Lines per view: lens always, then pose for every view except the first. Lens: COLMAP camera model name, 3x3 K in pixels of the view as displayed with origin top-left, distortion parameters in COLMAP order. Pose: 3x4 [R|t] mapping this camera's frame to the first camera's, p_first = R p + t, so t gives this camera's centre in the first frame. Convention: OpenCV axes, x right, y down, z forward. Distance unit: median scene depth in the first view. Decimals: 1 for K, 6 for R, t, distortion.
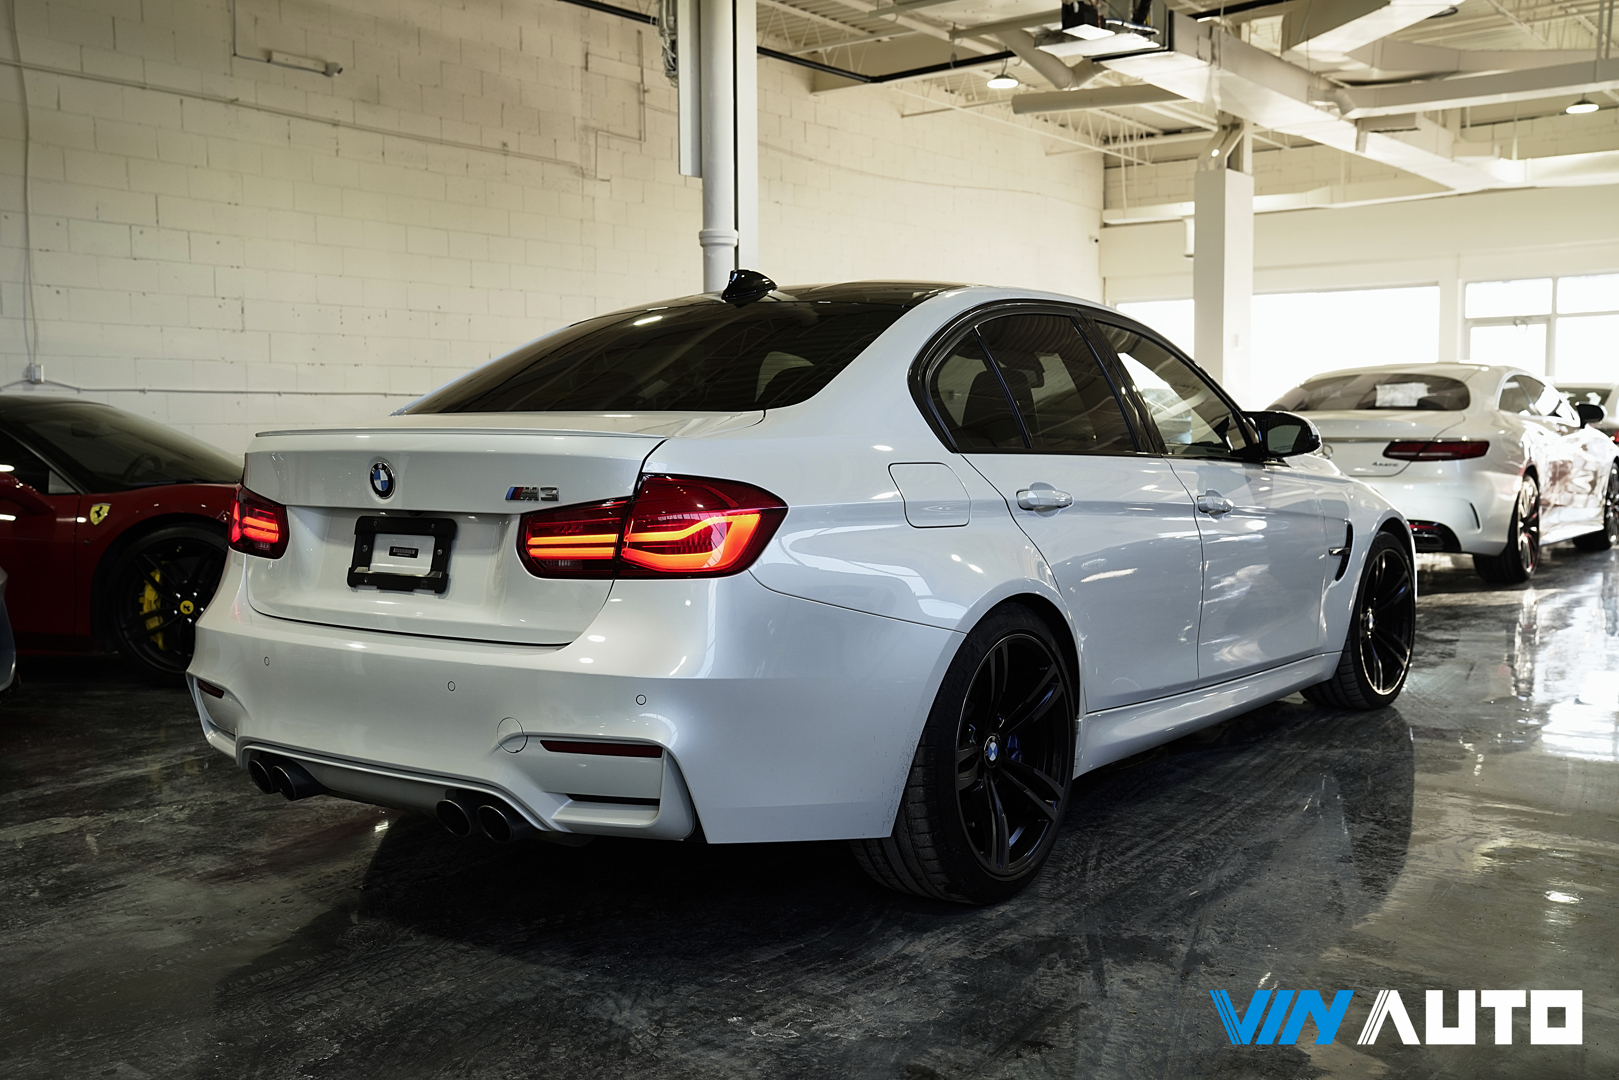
lens RADIAL K [[1597.6, 0, 822.8], [0, 1597.6, 530.2], [0, 0, 1]] dist [0.052678, 0.000000]
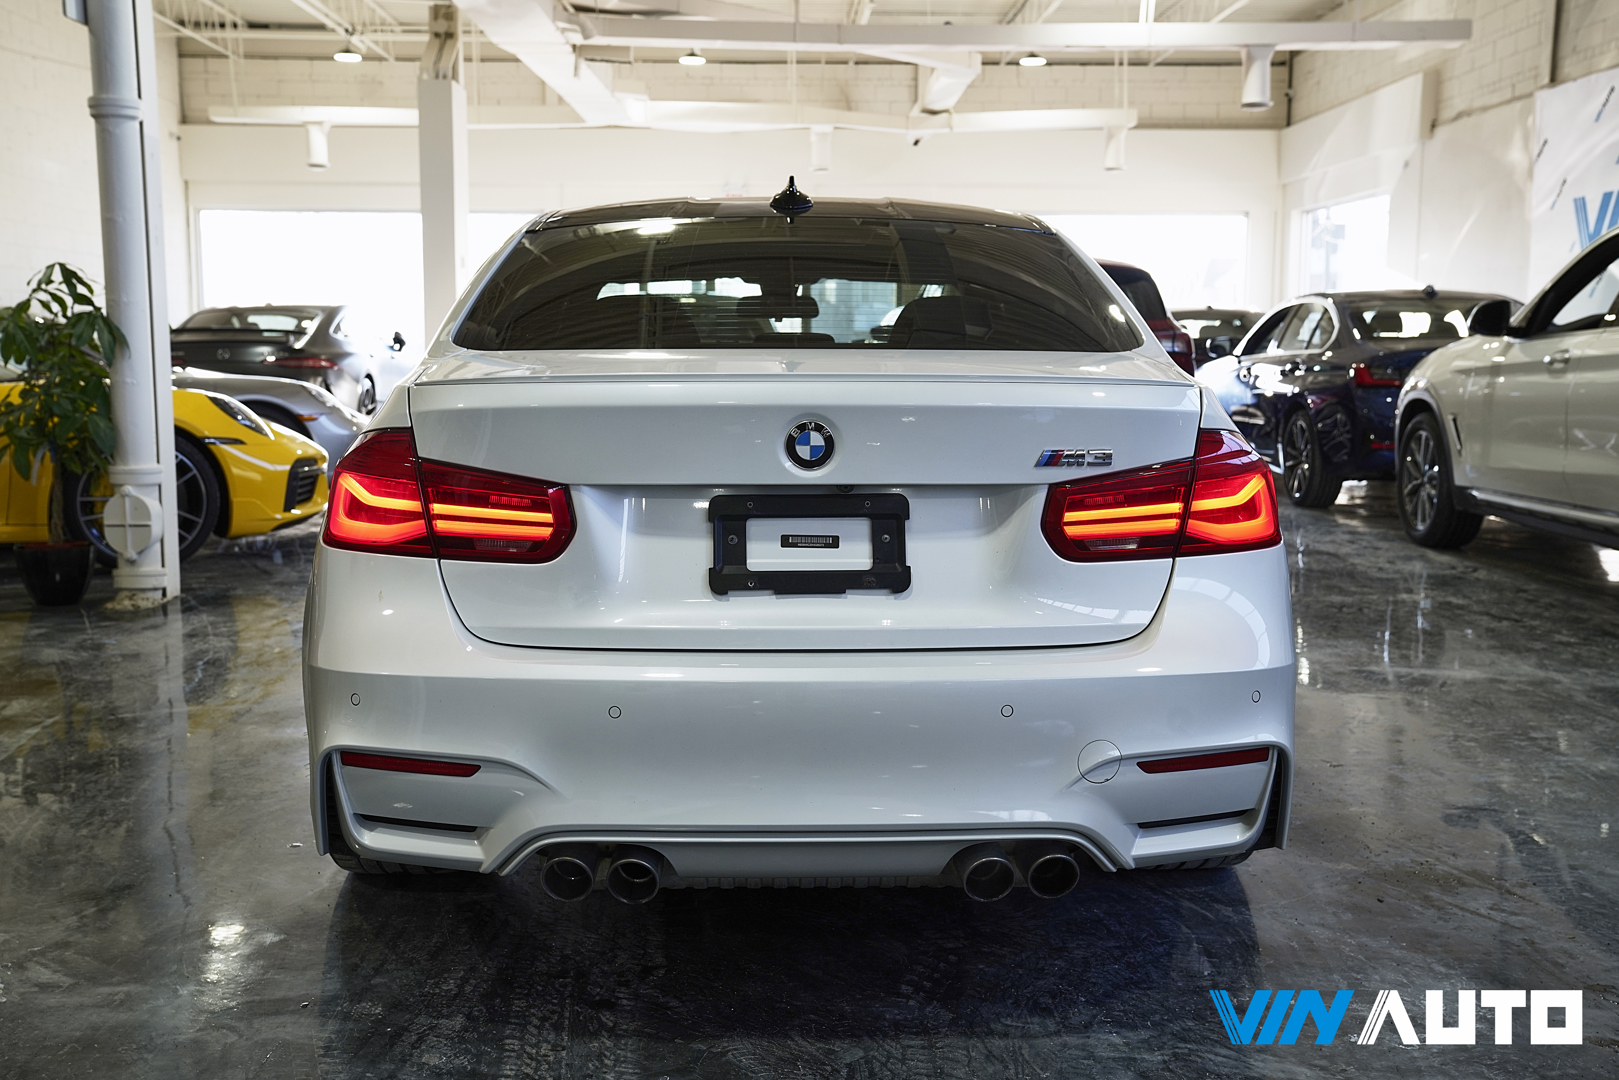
lens RADIAL K [[1597.6, 0, 807.6], [0, 1597.6, 535.7], [0, 0, 1]] dist [0.052678, 0.000000]
pose [[0.791602, -0.065178, 0.607551, -0.691823], [0.032709, 0.997389, 0.064382, -0.035558], [-0.610161, -0.031092, 0.791667, 0.405567]]
